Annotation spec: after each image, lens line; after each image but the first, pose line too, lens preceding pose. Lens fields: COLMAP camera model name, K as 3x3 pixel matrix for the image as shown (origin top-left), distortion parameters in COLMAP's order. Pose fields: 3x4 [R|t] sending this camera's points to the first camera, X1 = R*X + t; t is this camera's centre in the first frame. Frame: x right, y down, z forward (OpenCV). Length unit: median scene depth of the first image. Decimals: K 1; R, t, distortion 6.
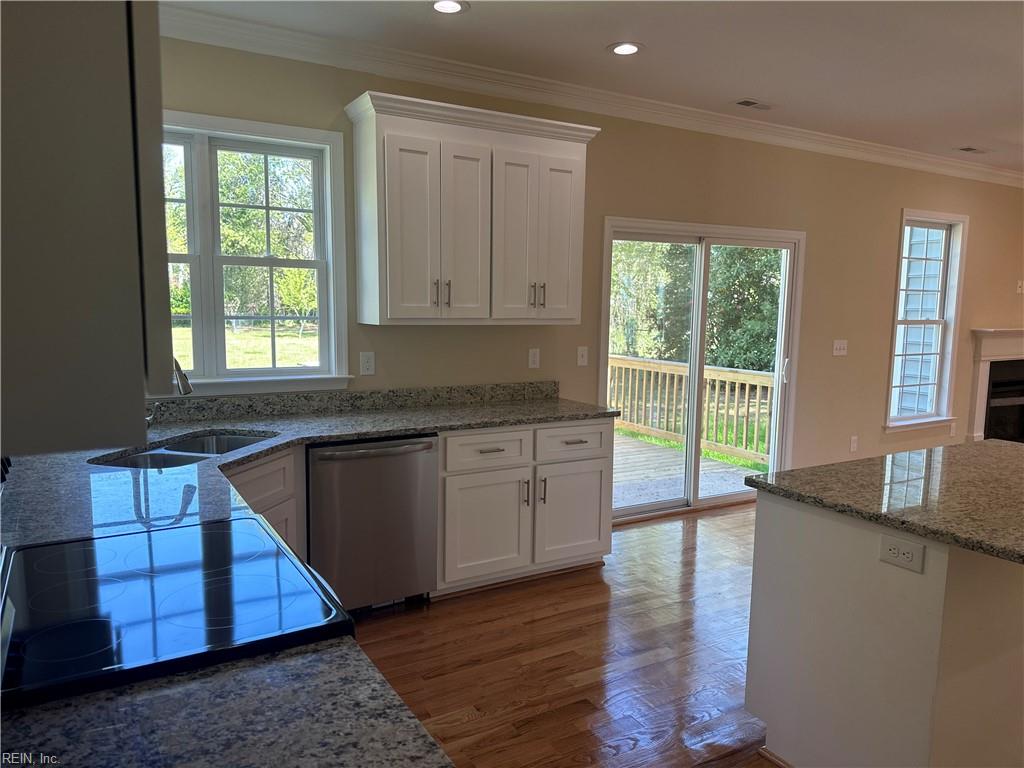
lens RADIAL K [[718.5, 0, 508.5], [0, 718.5, 392.6], [0, 0, 1]] dist [0.105758, -0.161478]
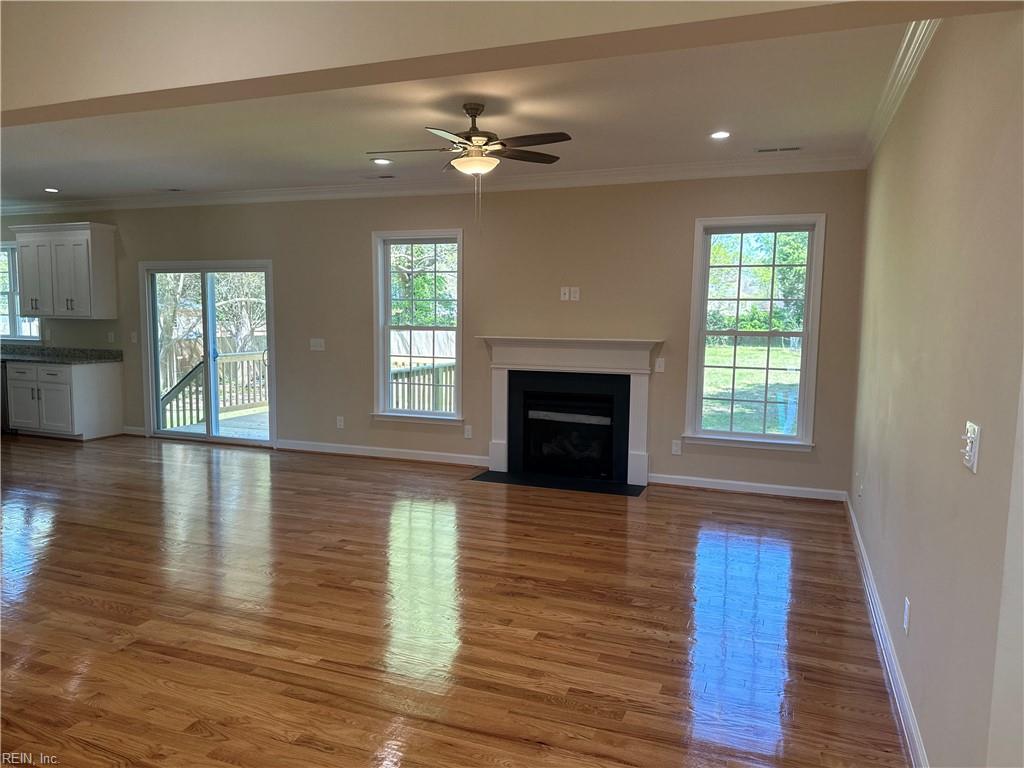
lens RADIAL K [[718.5, 0, 508.5], [0, 718.5, 392.6], [0, 0, 1]] dist [0.105758, -0.161478]
pose [[0.620987, 0.080182, -0.779709, 2.187554], [-0.103096, 0.994467, 0.020158, -0.048895], [0.777011, 0.067867, 0.625818, 0.599179]]
